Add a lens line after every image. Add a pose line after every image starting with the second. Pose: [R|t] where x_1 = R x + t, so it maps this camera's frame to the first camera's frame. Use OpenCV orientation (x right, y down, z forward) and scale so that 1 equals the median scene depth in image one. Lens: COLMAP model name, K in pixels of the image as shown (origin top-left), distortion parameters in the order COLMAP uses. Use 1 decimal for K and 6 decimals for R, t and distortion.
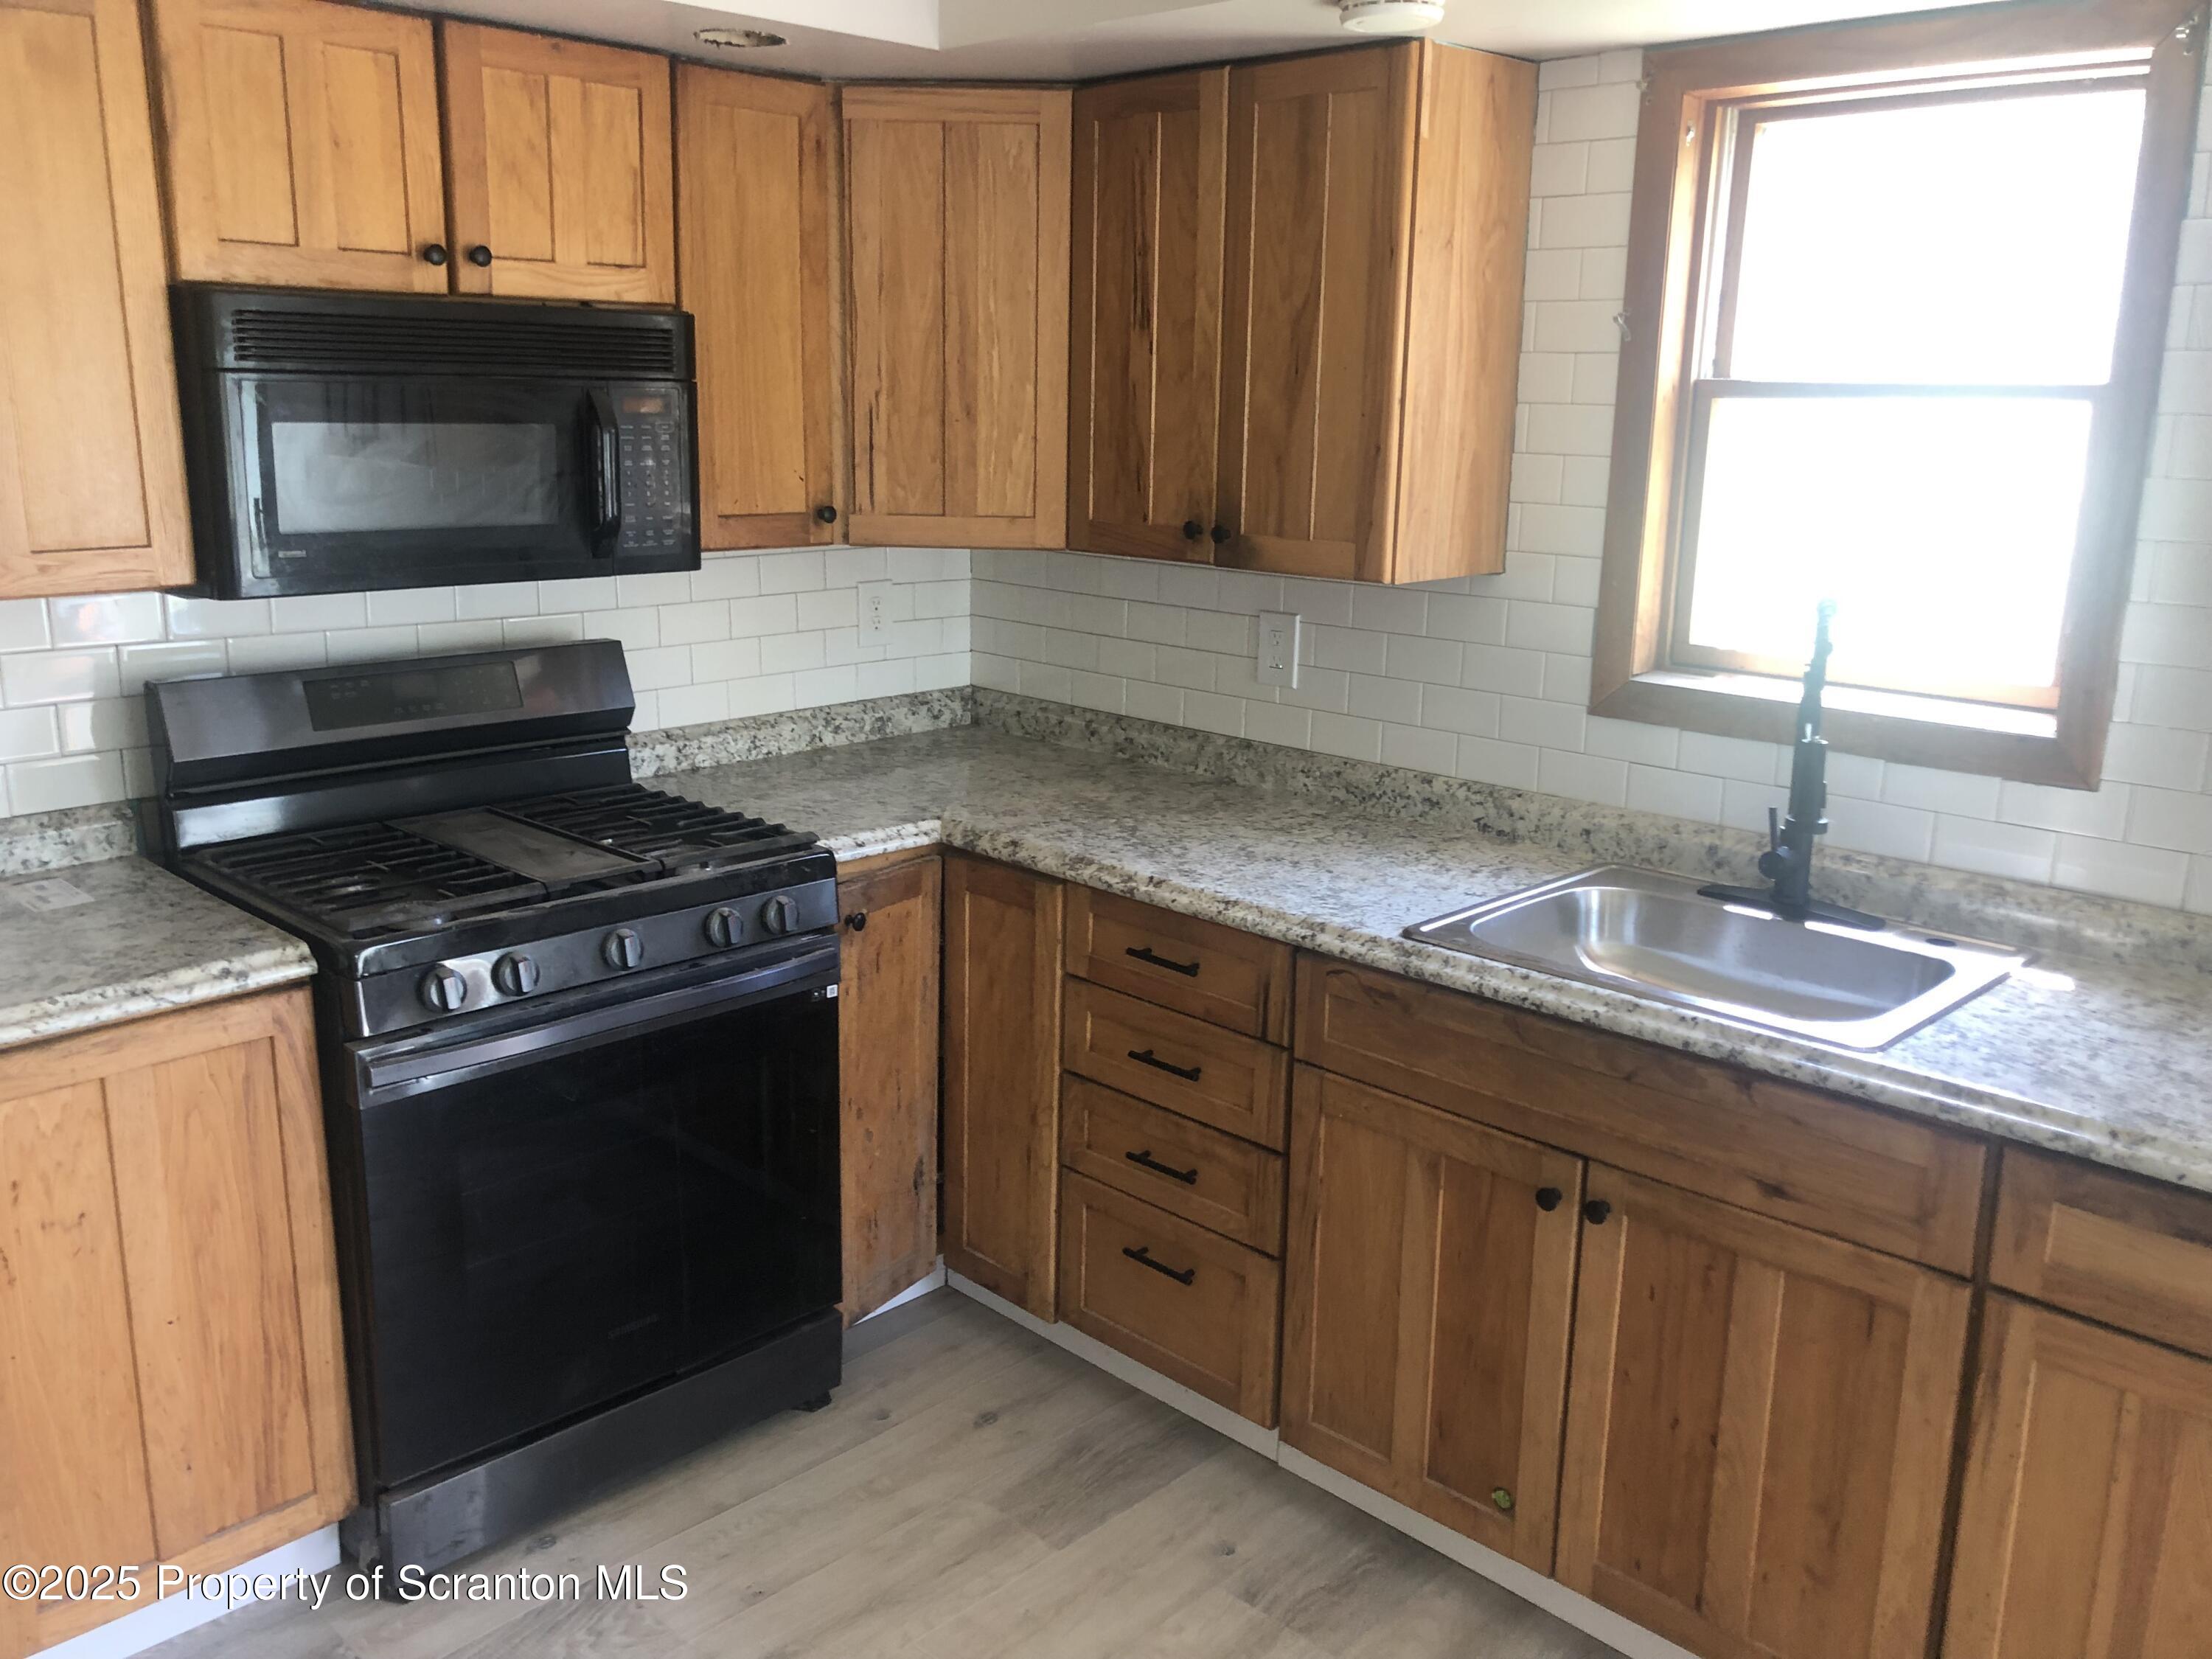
lens RADIAL K [[1816.7, 0, 1111.6], [0, 1816.7, 777.9], [0, 0, 1]] dist [0.068407, -0.114807]
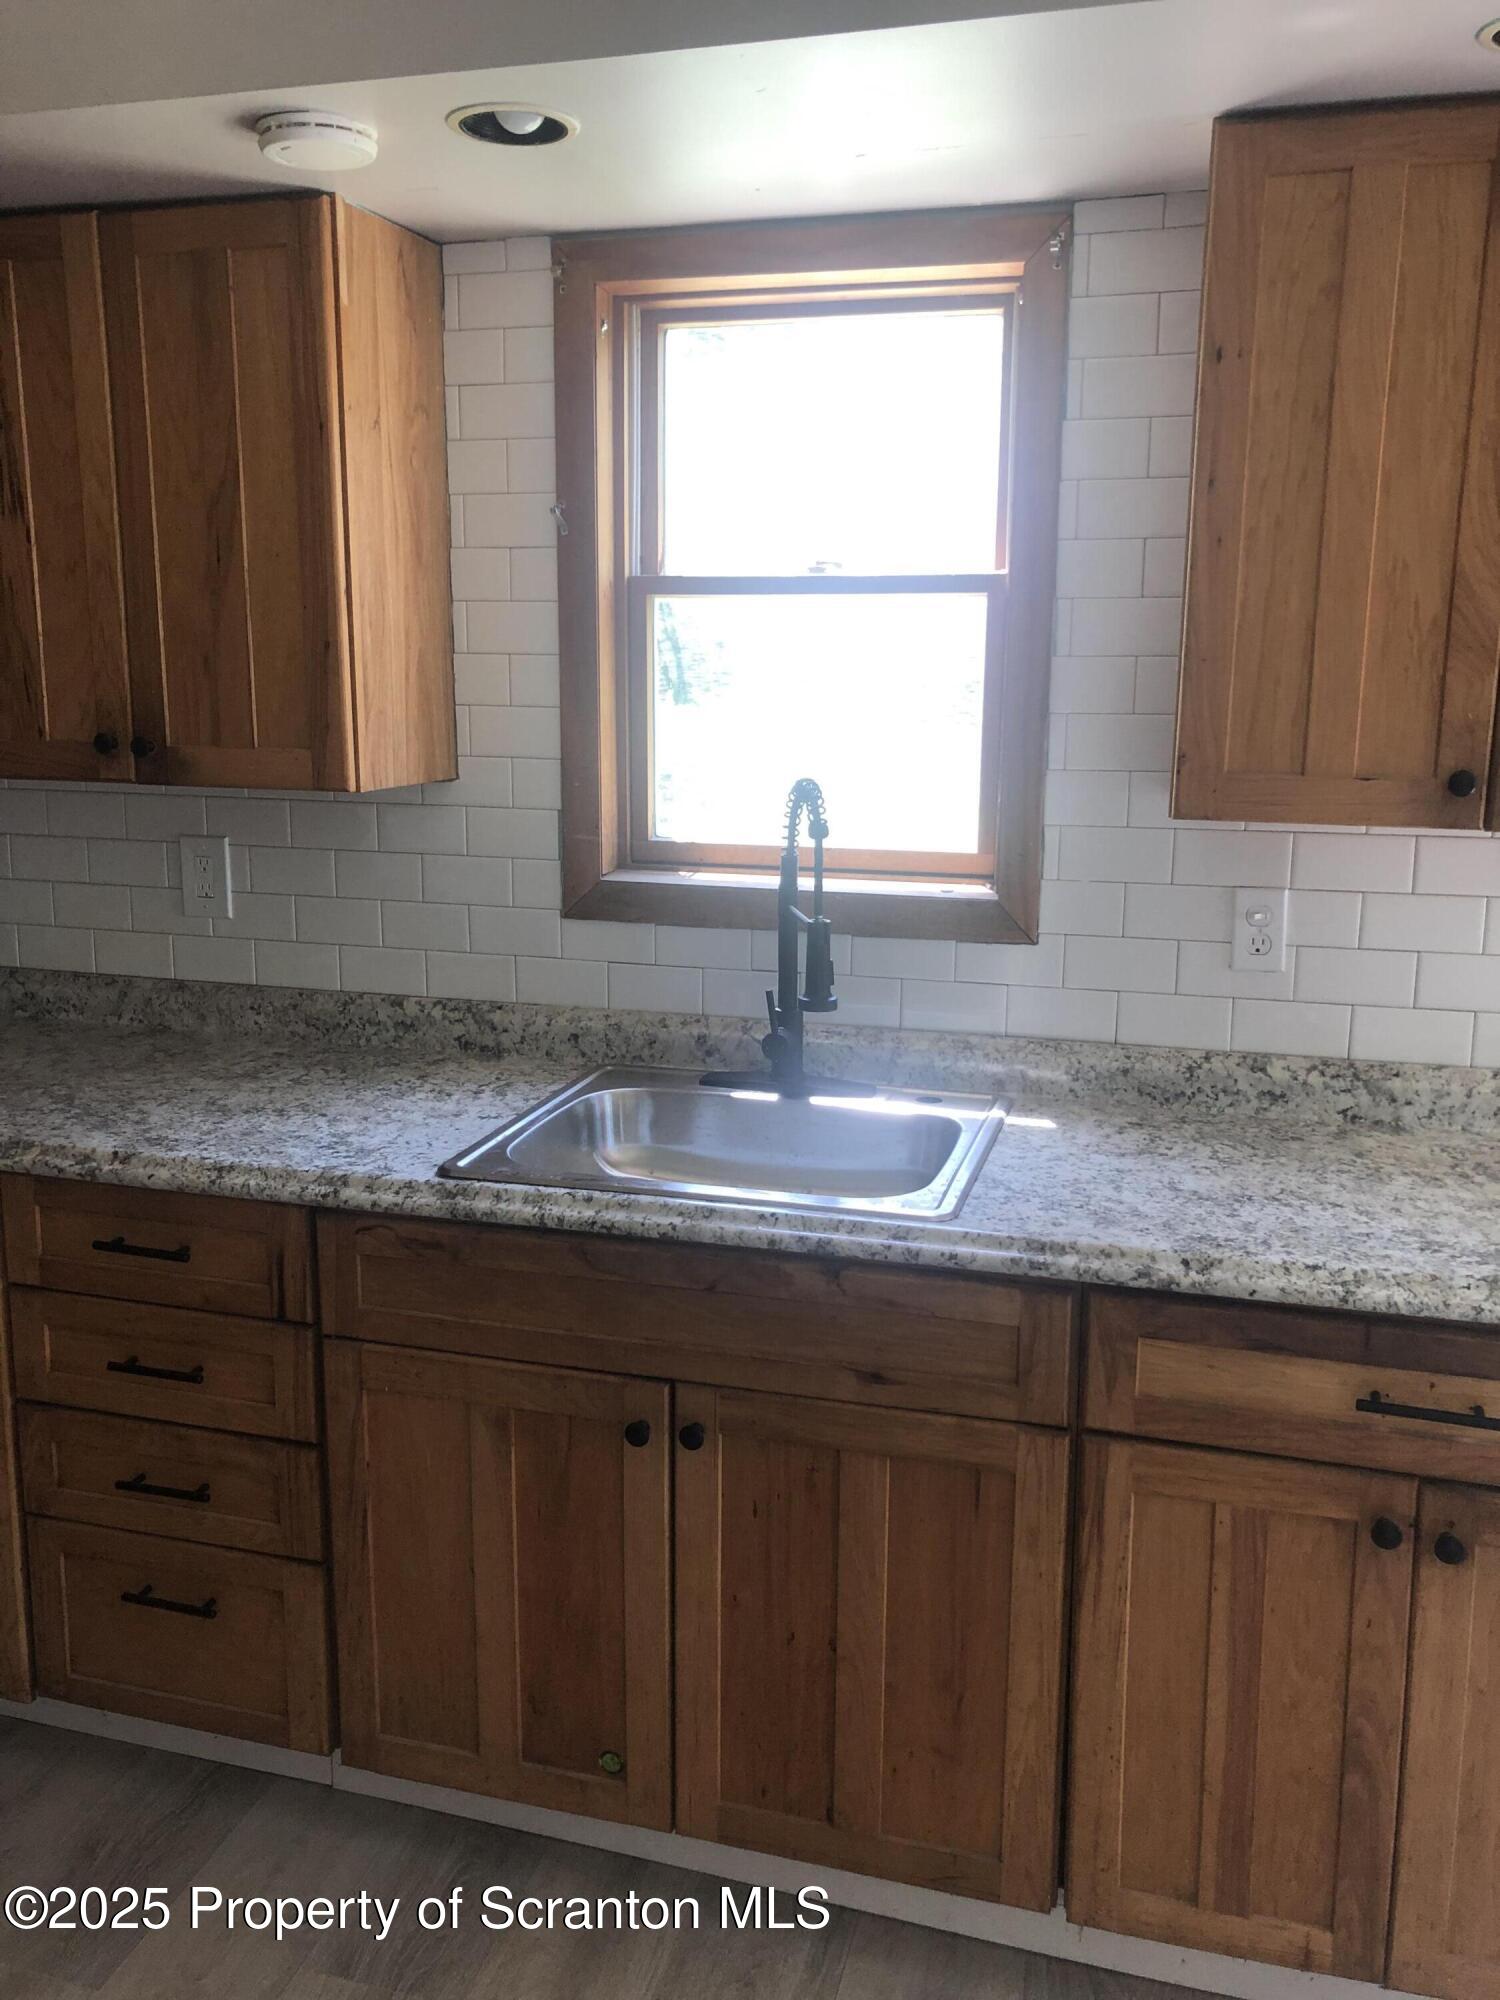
lens RADIAL K [[1642.5, 0, 748.2], [0, 1642.5, 964.8], [0, 0, 1]] dist [0.068407, -0.114807]
pose [[0.883681, -0.099617, 0.457368, -0.063257], [0.107295, 0.994184, 0.009233, -0.007703], [-0.455628, 0.040914, 0.889230, 0.188353]]
